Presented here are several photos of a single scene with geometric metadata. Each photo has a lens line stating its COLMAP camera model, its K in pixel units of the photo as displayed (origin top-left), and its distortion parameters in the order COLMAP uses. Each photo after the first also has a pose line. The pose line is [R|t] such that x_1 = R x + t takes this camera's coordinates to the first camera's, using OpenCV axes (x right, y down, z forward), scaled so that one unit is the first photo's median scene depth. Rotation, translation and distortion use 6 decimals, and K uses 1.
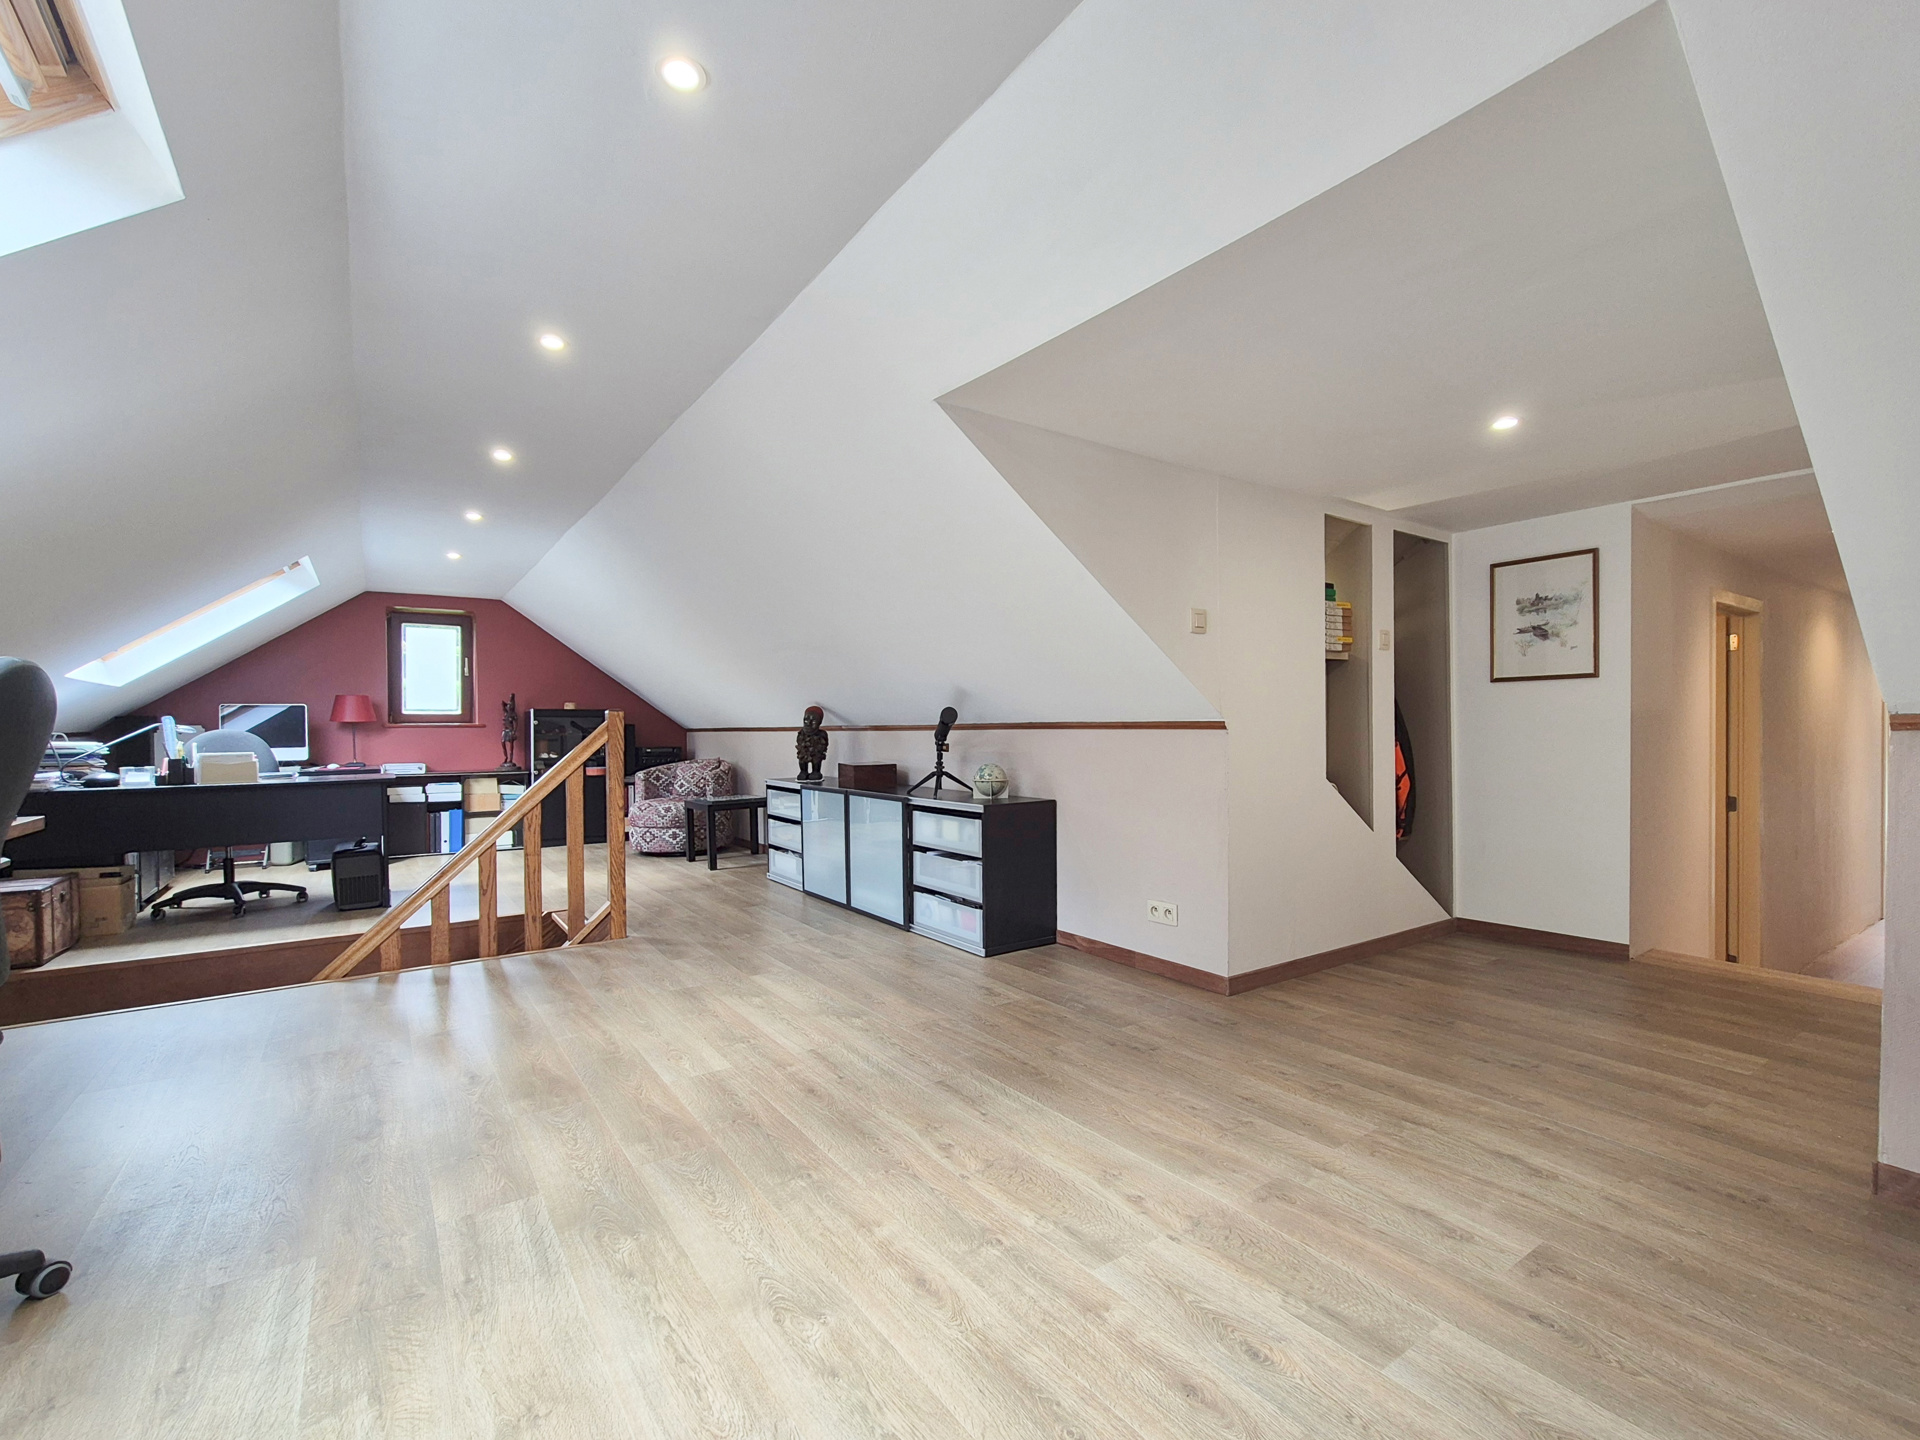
lens RADIAL K [[804.8, 0, 973.2], [0, 804.8, 731.5], [0, 0, 1]] dist [0.001347, 0.000622]
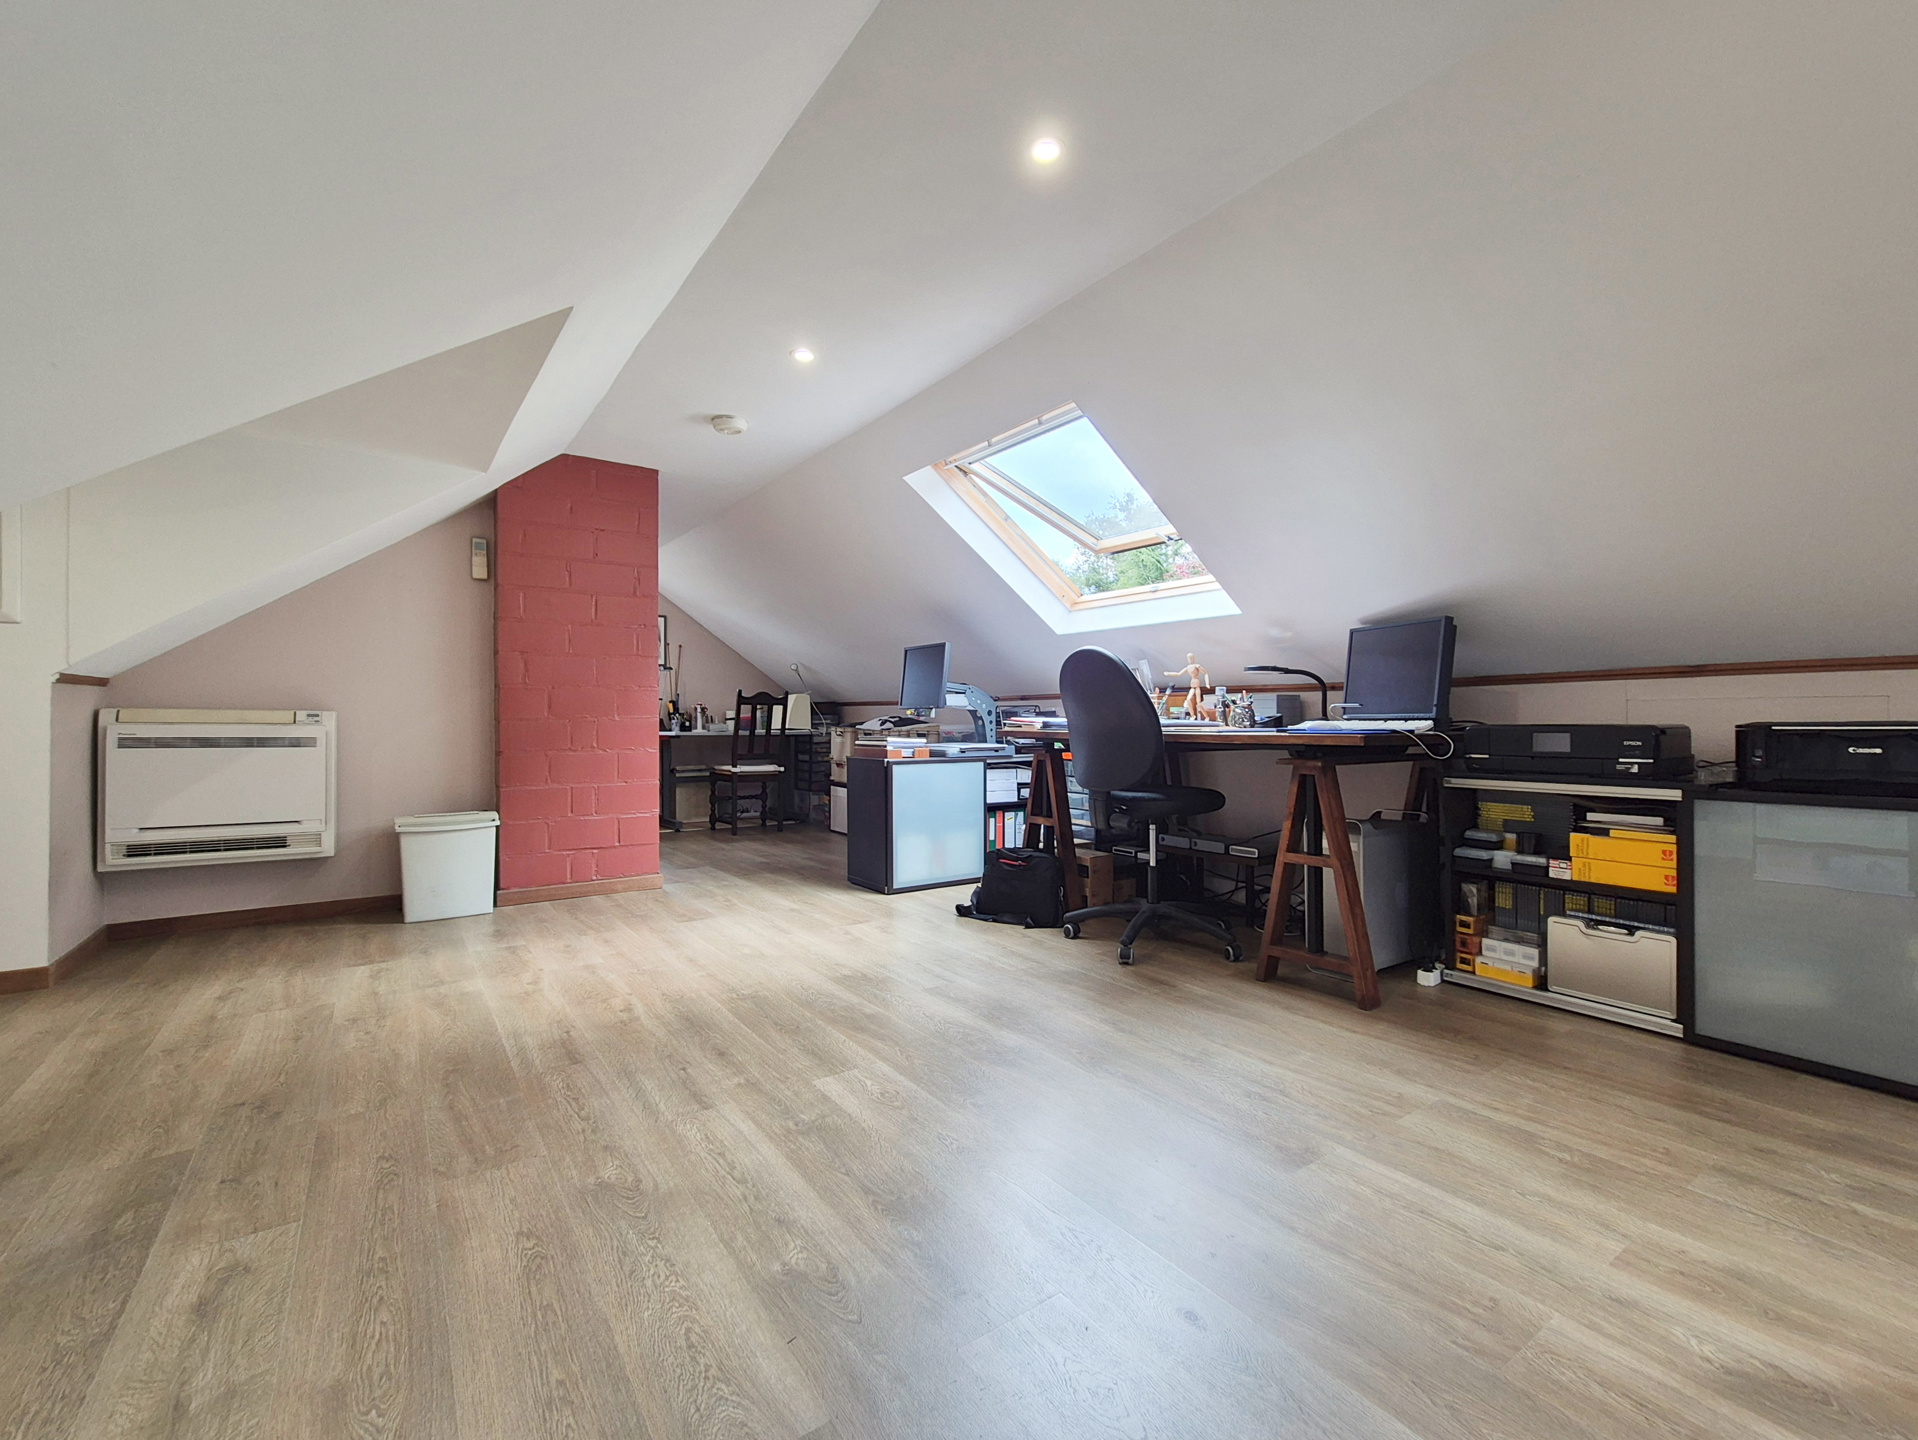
lens RADIAL K [[804.0, 0, 972.2], [0, 804.0, 731.5], [0, 0, 1]] dist [0.001347, 0.000622]
pose [[-0.999973, 0.007112, -0.001598, -0.501927], [0.007096, 0.999930, 0.009481, 0.061565], [0.001665, 0.009469, -0.999954, 1.961743]]
